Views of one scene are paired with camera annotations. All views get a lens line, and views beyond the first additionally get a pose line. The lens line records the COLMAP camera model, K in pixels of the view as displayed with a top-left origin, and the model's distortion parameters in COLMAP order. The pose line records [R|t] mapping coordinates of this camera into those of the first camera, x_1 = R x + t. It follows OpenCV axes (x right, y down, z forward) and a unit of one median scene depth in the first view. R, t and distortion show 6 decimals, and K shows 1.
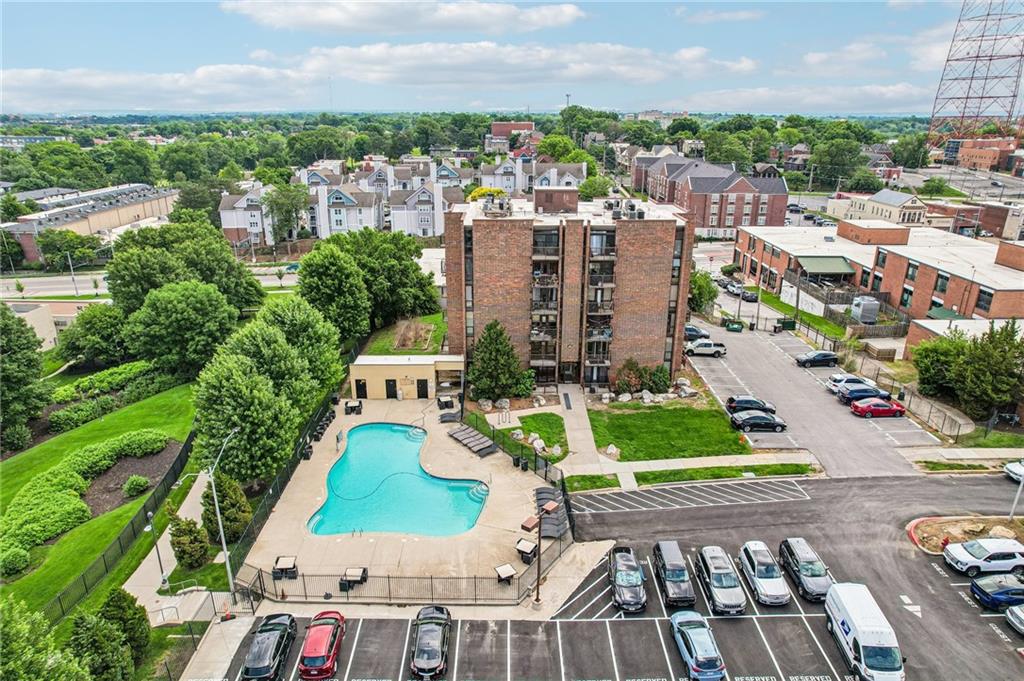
lens RADIAL K [[668.4, 0, 532.6], [0, 668.4, 323.1], [0, 0, 1]] dist [-0.052515, 0.050442]
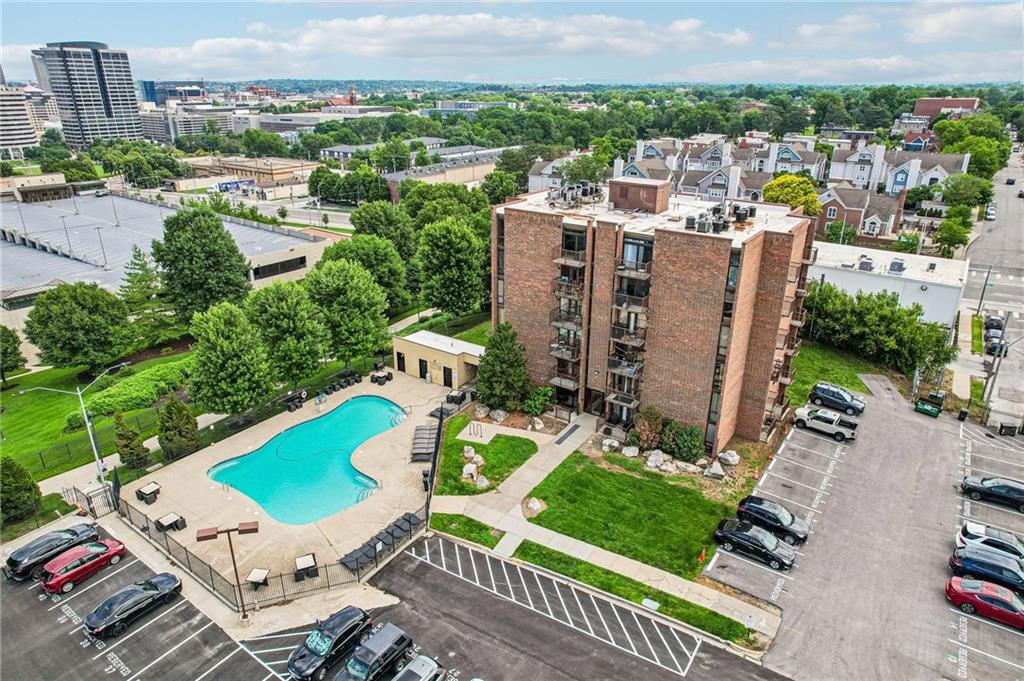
lens RADIAL K [[668.4, 0, 511.0], [0, 668.4, 338.8], [0, 0, 1]] dist [-0.052515, 0.050442]
pose [[0.798473, 0.219615, -0.560544, 0.445151], [-0.185382, 0.975540, 0.118136, -0.088270], [0.572778, 0.009586, 0.819655, 0.265305]]
